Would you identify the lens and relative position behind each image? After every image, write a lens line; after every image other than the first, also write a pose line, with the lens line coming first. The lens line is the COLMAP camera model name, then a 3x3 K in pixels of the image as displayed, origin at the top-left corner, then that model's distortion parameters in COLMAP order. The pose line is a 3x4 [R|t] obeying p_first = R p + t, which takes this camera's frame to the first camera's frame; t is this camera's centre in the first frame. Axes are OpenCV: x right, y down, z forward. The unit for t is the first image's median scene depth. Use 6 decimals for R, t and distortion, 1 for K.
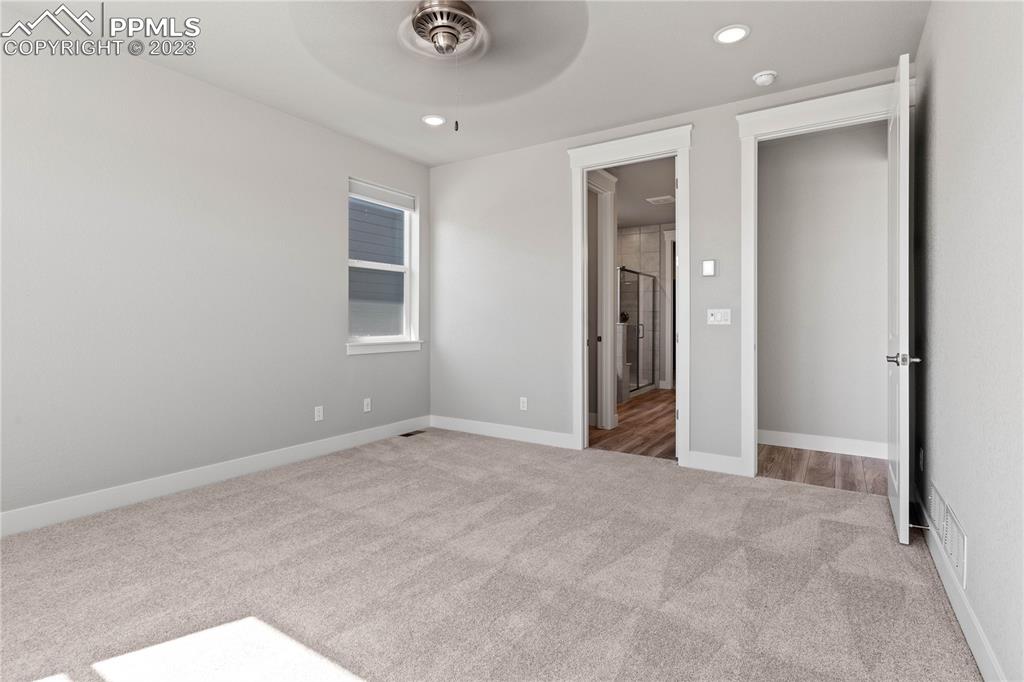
lens RADIAL K [[507.7, 0, 513.0], [0, 507.7, 324.7], [0, 0, 1]] dist [-0.001683, -0.000539]
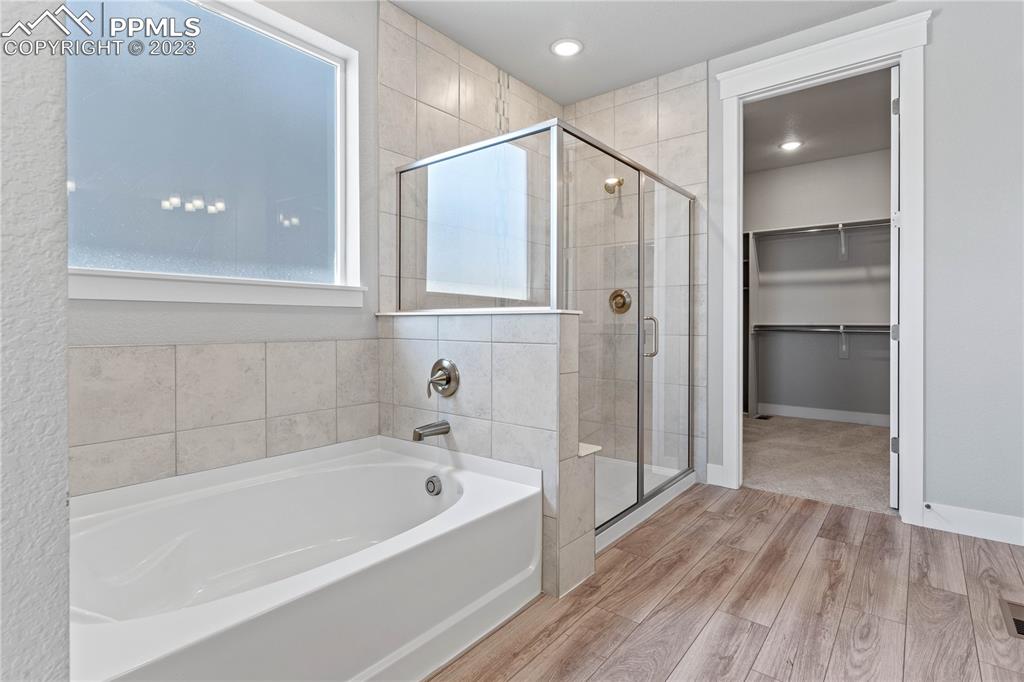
lens RADIAL K [[510.5, 0, 522.3], [0, 510.5, 326.8], [0, 0, 1]] dist [-0.000243, 0.000076]
pose [[0.995861, -0.001703, -0.090875, 0.183738], [0.001595, 0.999998, -0.001263, 0.005869], [0.090877, 0.001113, 0.995862, 0.598511]]
